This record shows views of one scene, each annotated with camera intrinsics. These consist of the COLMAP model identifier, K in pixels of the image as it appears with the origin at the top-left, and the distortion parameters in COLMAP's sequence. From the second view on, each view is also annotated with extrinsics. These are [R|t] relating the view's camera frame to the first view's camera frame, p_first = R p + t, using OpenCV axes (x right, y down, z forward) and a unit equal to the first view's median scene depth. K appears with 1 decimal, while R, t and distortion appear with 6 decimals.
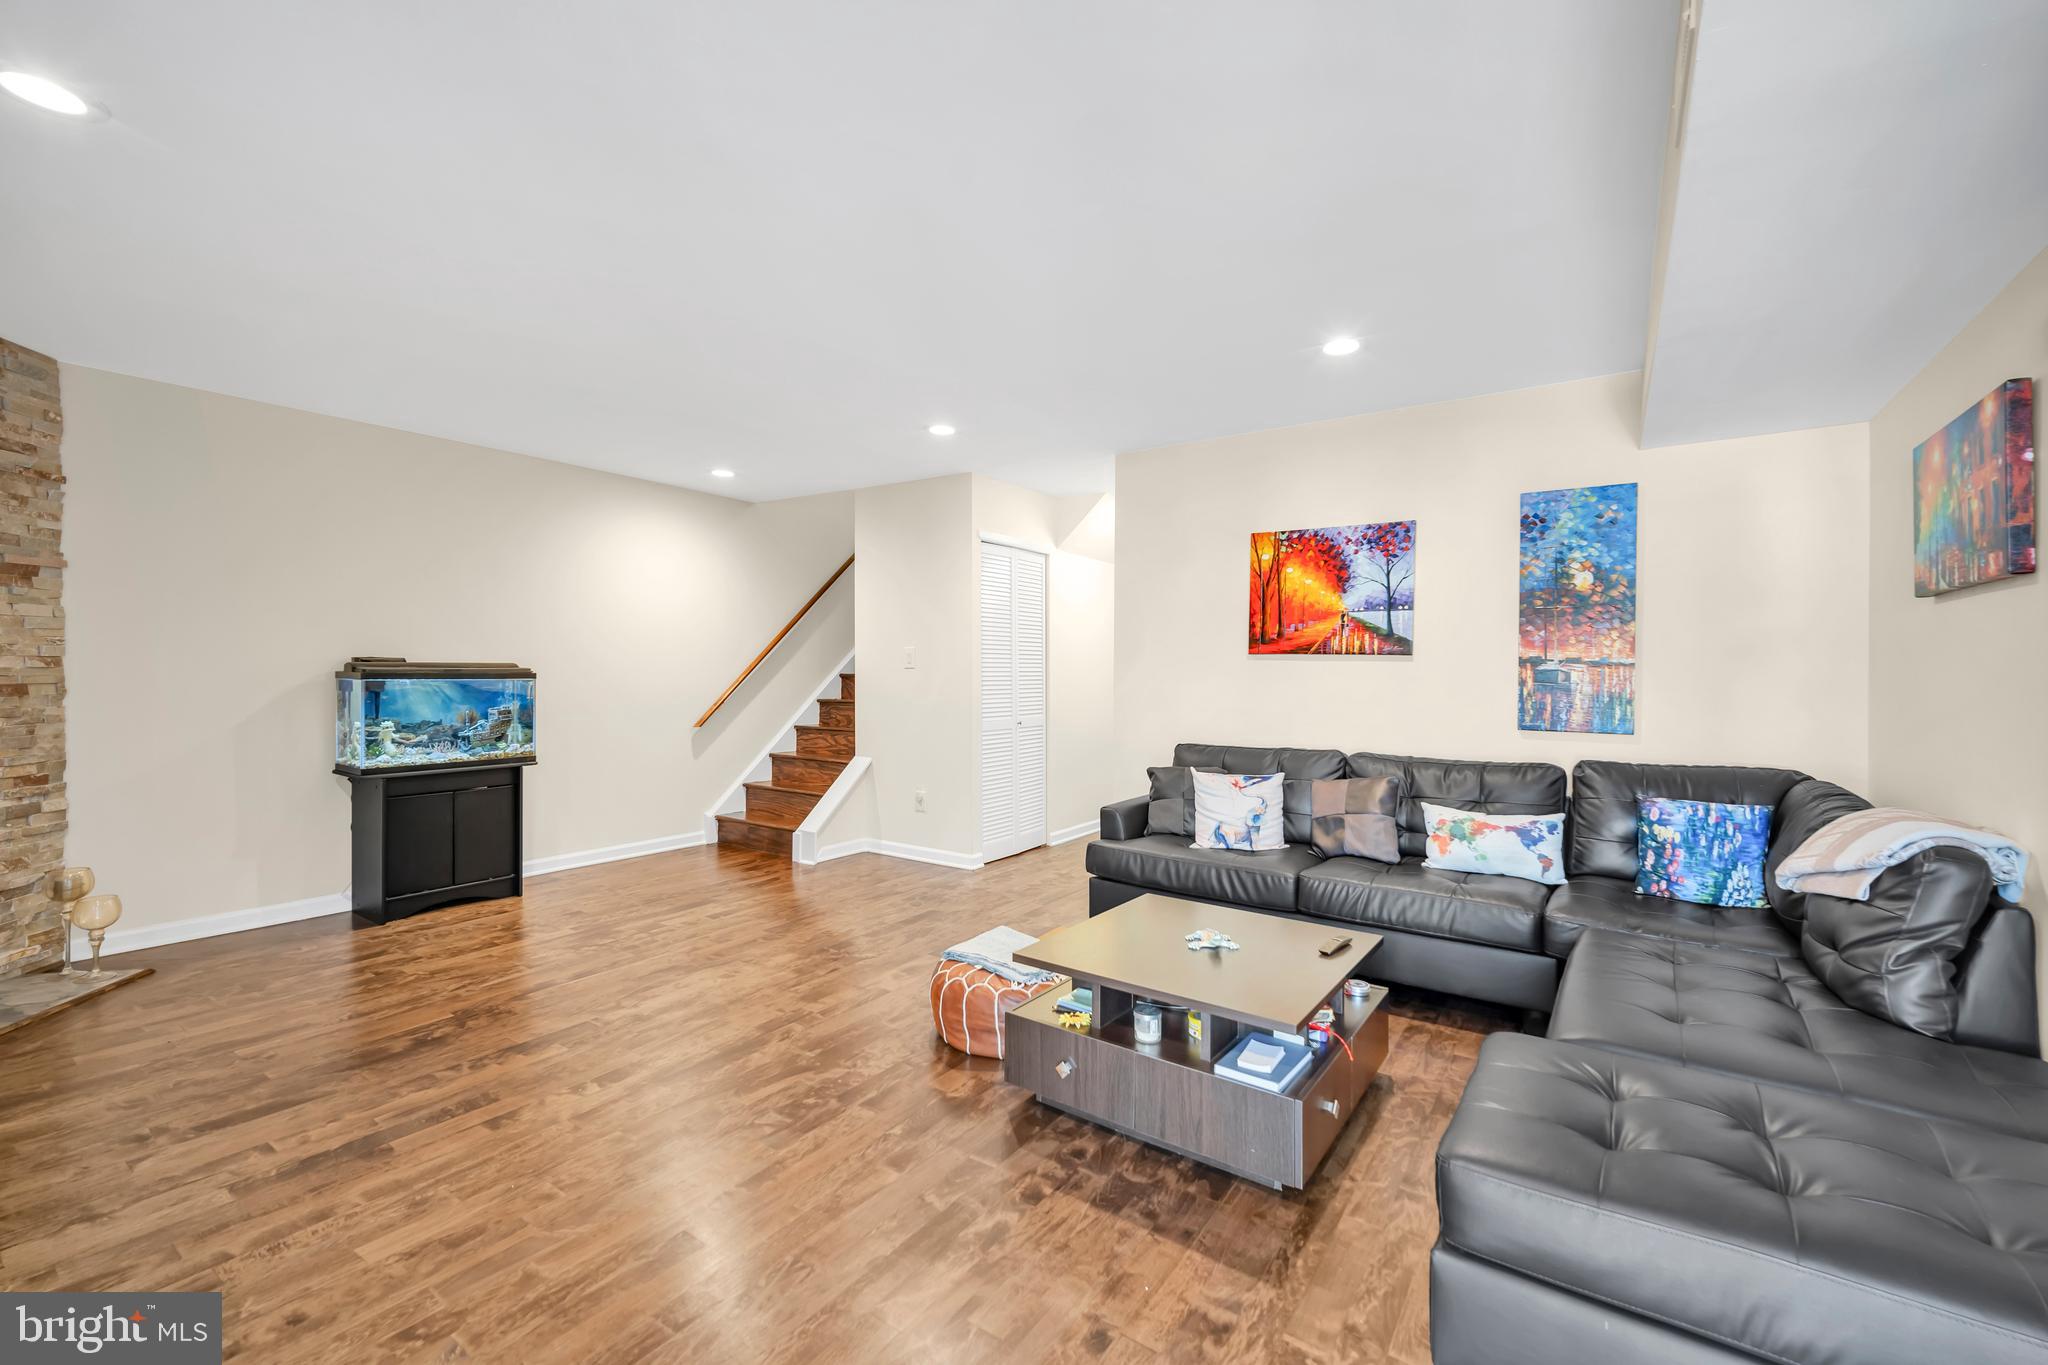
lens RADIAL K [[842.0, 0, 1049.2], [0, 842.0, 684.5], [0, 0, 1]] dist [0.001630, 0.000106]
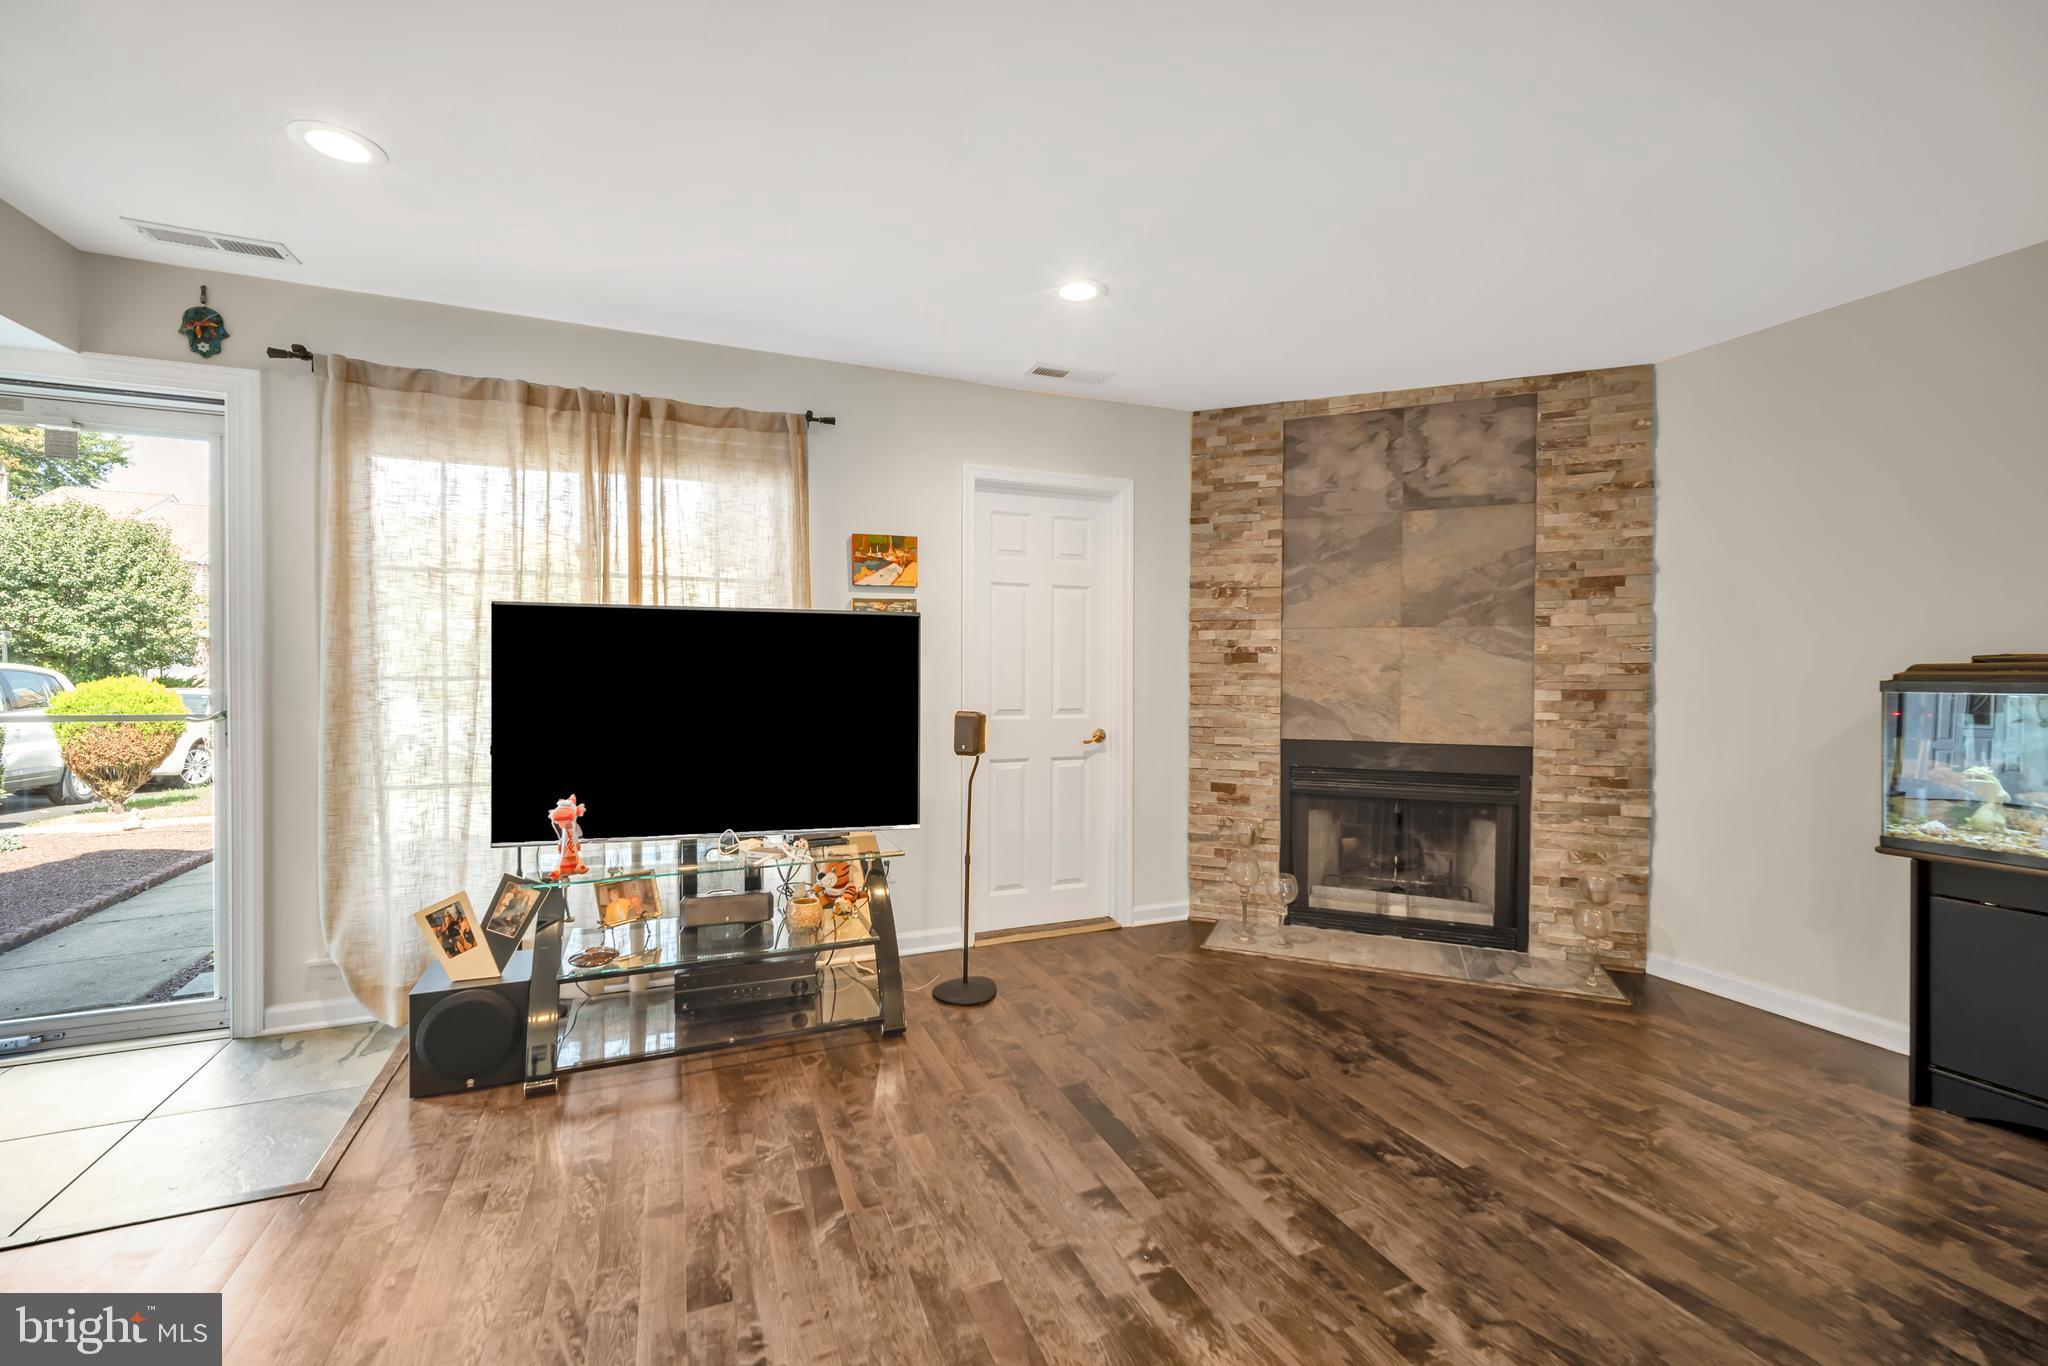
lens RADIAL K [[848.1, 0, 1016.3], [0, 848.1, 683.1], [0, 0, 1]] dist [0.000573, 0.000214]
pose [[-0.562006, 0.003264, -0.827127, 0.069346], [-0.023764, 0.999516, 0.020090, -0.011769], [0.826792, 0.030947, -0.561656, 0.918587]]
